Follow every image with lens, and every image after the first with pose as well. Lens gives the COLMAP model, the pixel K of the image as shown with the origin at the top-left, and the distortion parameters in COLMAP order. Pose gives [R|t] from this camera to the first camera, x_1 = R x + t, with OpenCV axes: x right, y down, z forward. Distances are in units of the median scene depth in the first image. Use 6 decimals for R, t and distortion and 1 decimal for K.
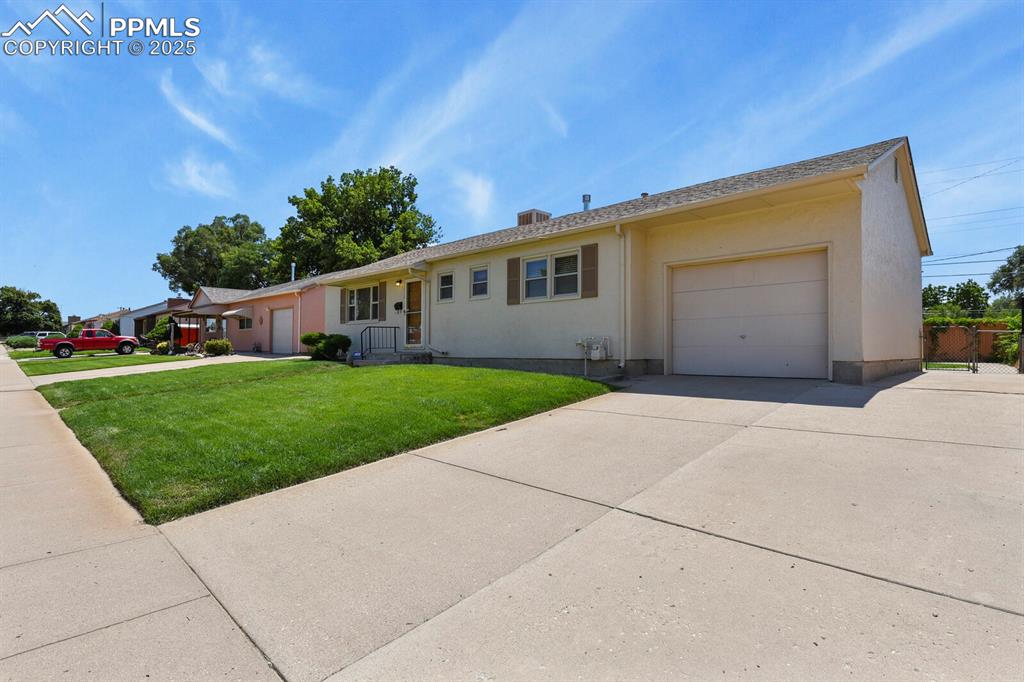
lens RADIAL K [[498.7, 0, 511.9], [0, 498.7, 343.4], [0, 0, 1]] dist [-0.009124, -0.003763]
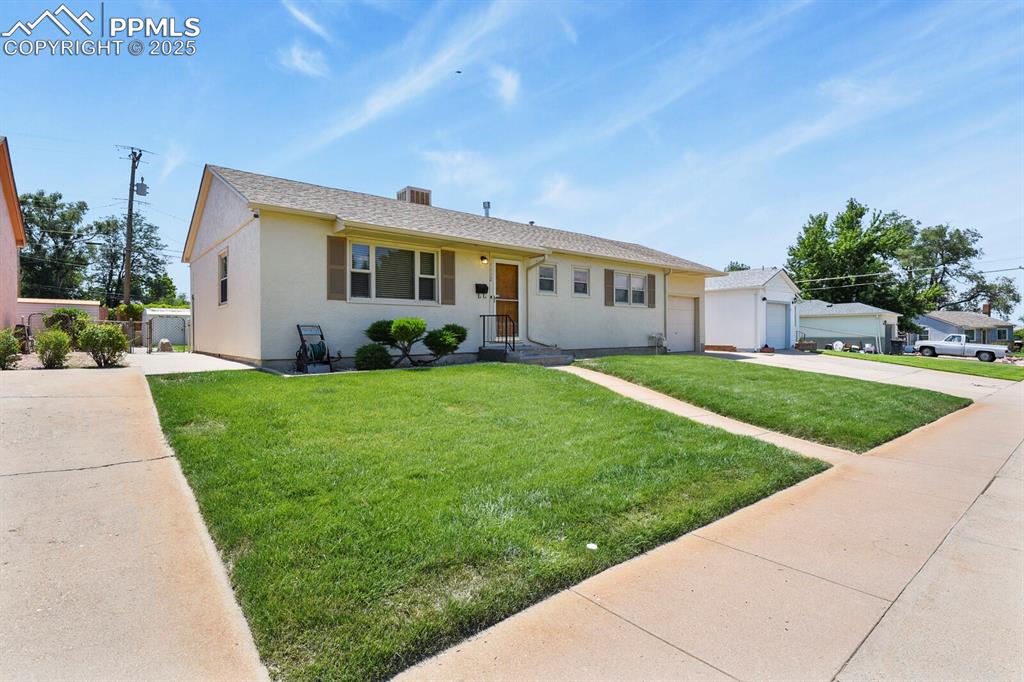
lens RADIAL K [[498.7, 0, 509.3], [0, 498.7, 340.3], [0, 0, 1]] dist [-0.009124, -0.003763]
pose [[0.129552, -0.008905, 0.991533, -1.065660], [-0.009226, 0.999906, 0.010186, -0.001300], [-0.991530, -0.010467, 0.129457, 0.898226]]
